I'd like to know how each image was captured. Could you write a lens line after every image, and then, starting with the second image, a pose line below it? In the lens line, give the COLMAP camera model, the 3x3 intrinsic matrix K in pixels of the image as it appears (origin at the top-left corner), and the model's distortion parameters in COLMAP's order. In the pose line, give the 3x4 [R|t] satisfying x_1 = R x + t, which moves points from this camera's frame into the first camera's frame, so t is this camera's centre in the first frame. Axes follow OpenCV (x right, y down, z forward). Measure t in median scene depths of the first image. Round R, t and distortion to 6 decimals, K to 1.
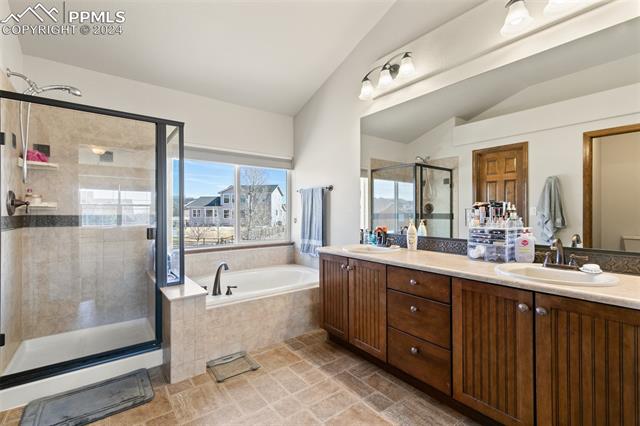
lens RADIAL K [[288.5, 0, 320.0], [0, 288.5, 213.0], [0, 0, 1]] dist [0.003906, 0.000628]
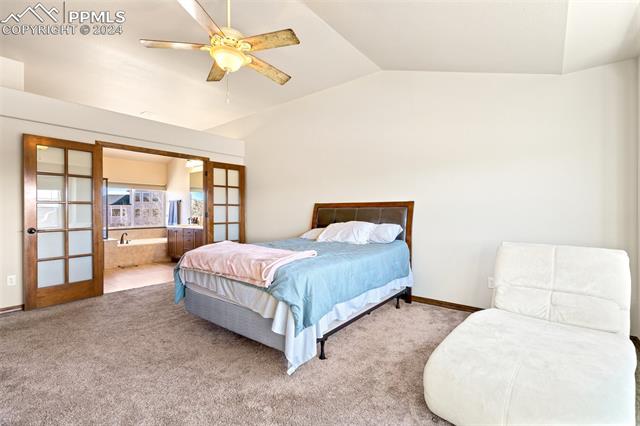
lens RADIAL K [[288.5, 0, 320.0], [0, 288.5, 213.0], [0, 0, 1]] dist [0.003906, 0.000628]
pose [[0.969331, 0.000949, 0.245755, 0.722576], [-0.001428, 0.999997, 0.001768, 0.003711], [-0.245753, -0.002065, 0.969330, -1.935884]]
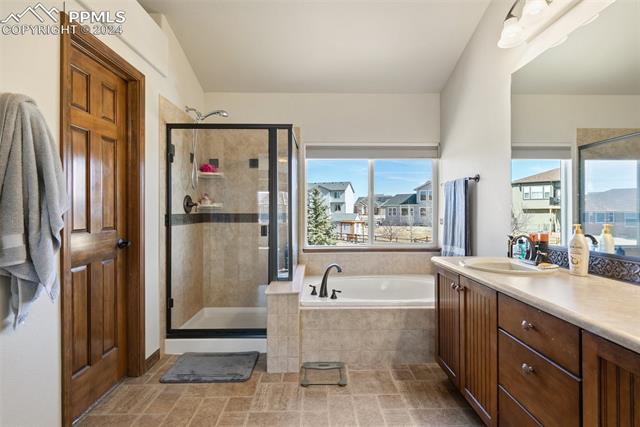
lens RADIAL K [[318.9, 0, 319.3], [0, 318.9, 211.4], [0, 0, 1]] dist [-0.000750, -0.000357]
pose [[0.802752, 0.000814, -0.596313, 0.269965], [-0.001004, 0.999999, 0.000013, -0.001676], [0.596313, 0.000588, 0.802752, 0.137761]]
